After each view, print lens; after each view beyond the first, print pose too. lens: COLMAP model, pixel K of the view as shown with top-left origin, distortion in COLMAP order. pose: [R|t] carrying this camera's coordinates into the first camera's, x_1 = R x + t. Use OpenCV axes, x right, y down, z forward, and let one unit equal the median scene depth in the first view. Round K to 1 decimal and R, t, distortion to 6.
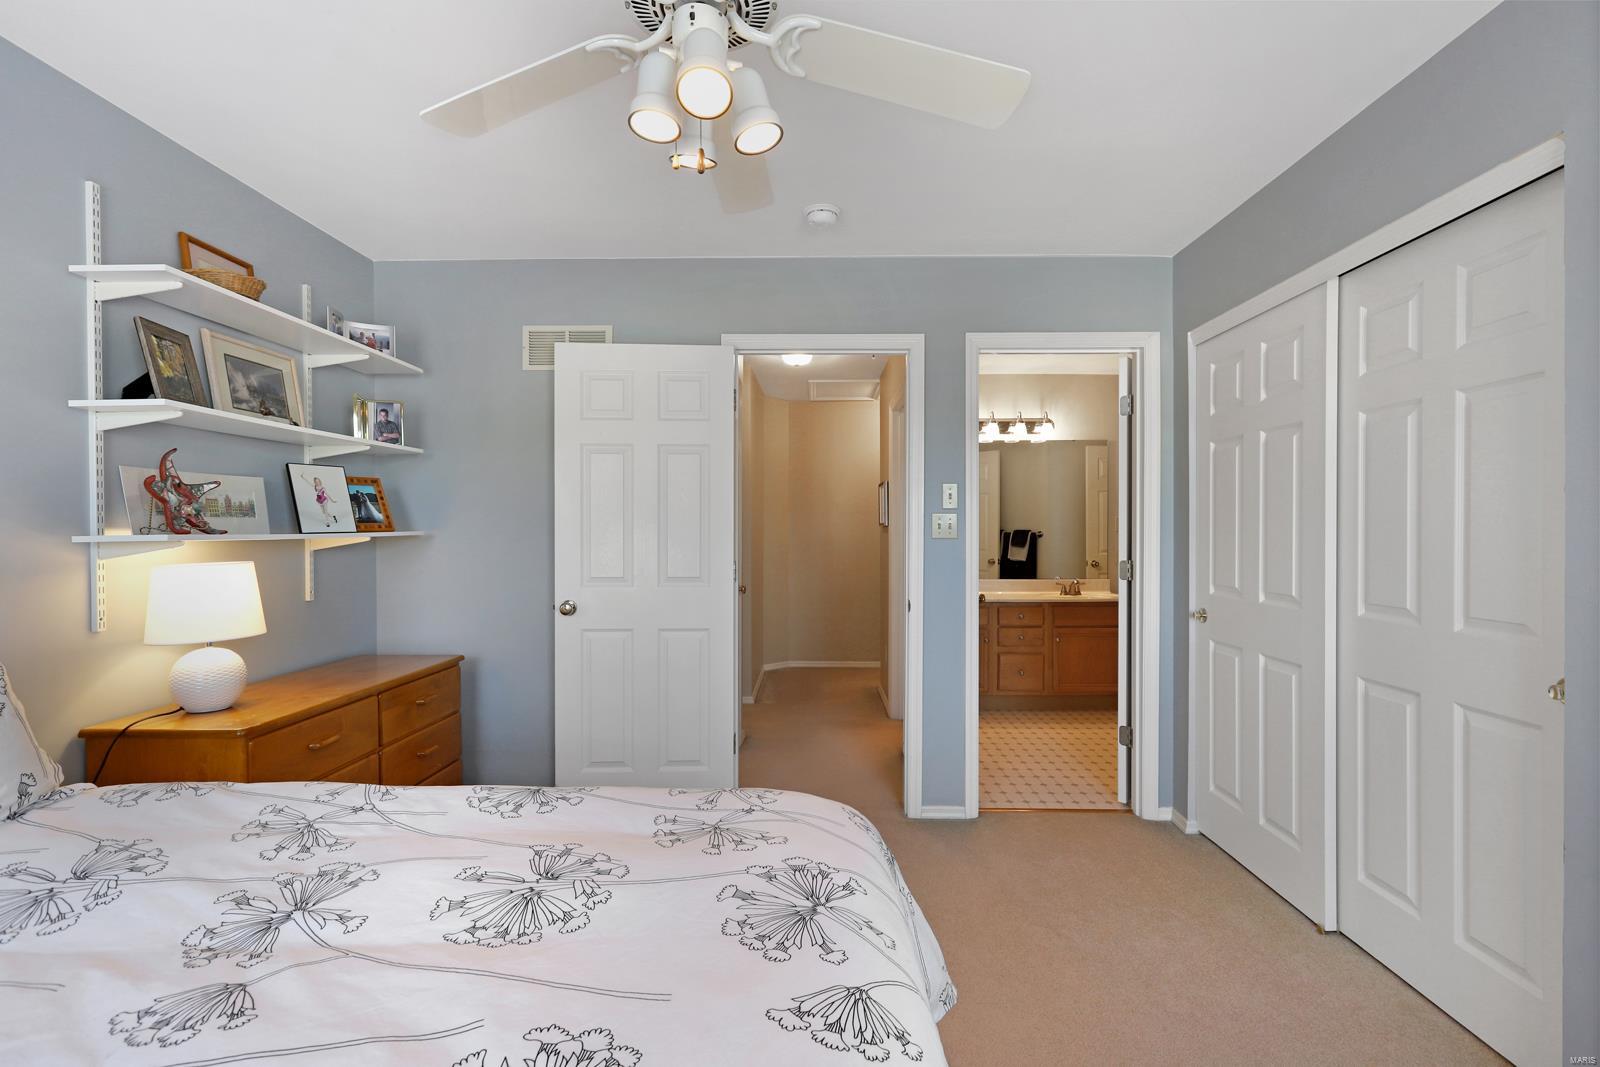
lens RADIAL K [[729.9, 0, 800.5], [0, 729.9, 536.3], [0, 0, 1]] dist [-0.000402, -0.000036]
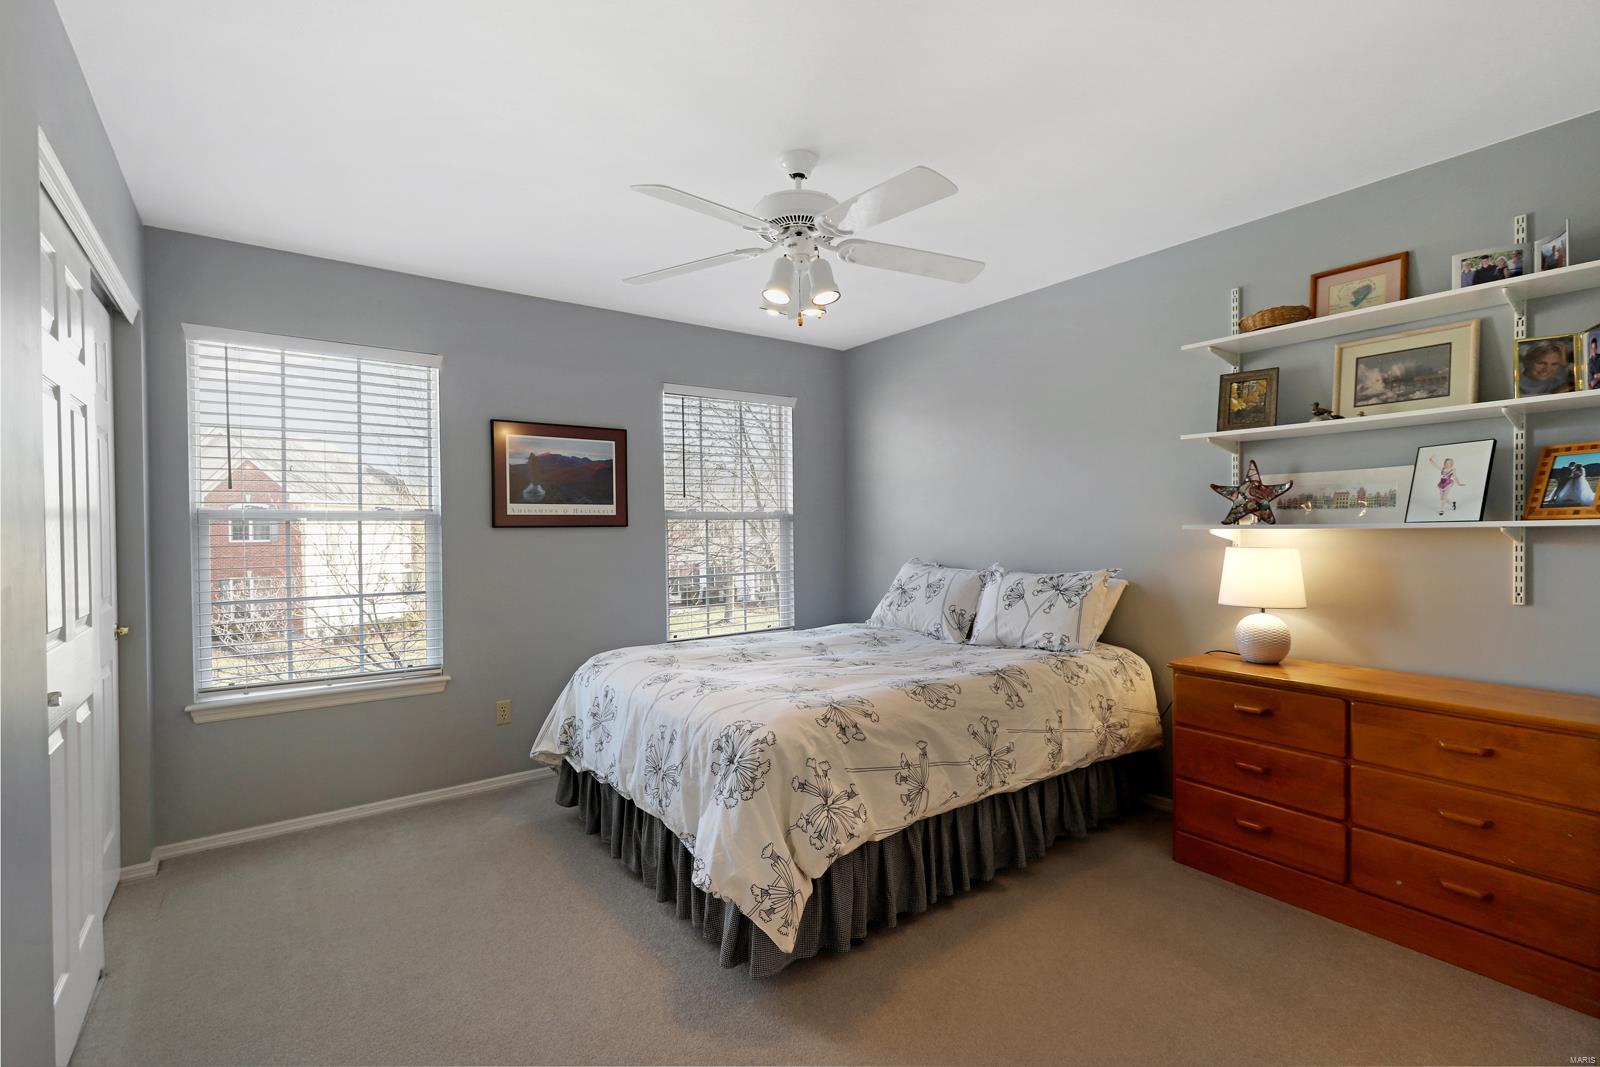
lens RADIAL K [[729.9, 0, 799.1], [0, 729.9, 535.4], [0, 0, 1]] dist [-0.000402, -0.000036]
pose [[-0.785399, 0.012112, -0.618871, 0.529665], [0.004047, 0.999888, 0.014433, -0.004349], [0.618977, 0.008831, -0.785360, 1.305437]]
